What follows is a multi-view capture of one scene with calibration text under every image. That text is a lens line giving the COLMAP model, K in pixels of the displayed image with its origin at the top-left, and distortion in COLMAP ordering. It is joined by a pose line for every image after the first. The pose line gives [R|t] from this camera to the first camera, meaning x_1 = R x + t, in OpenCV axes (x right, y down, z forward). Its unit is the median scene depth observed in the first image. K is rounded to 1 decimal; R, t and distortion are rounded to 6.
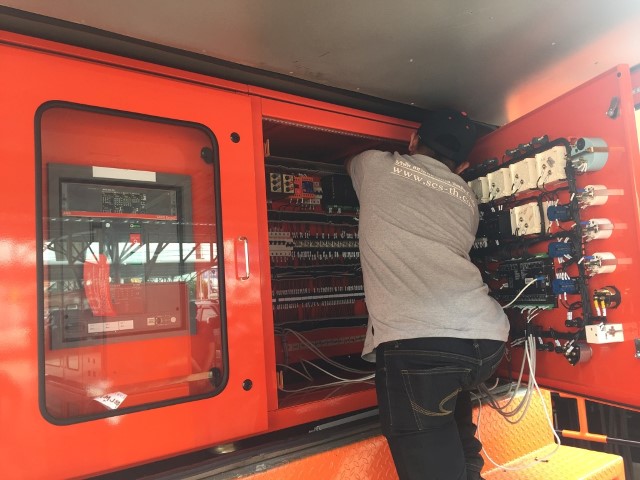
lens RADIAL K [[546.3, 0, 319.8], [0, 546.3, 241.9], [0, 0, 1]] dist [-0.002212, -0.000539]
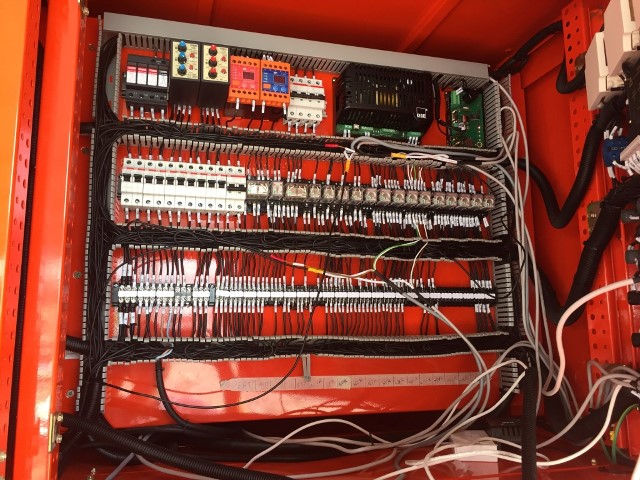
lens RADIAL K [[546.3, 0, 320.6], [0, 546.3, 238.6], [0, 0, 1]] dist [-0.002212, -0.000539]
pose [[0.921049, 0.002466, -0.389439, 0.221103], [-0.014776, 0.999481, -0.028617, 0.066337], [0.389166, 0.032112, 0.920608, 0.551275]]
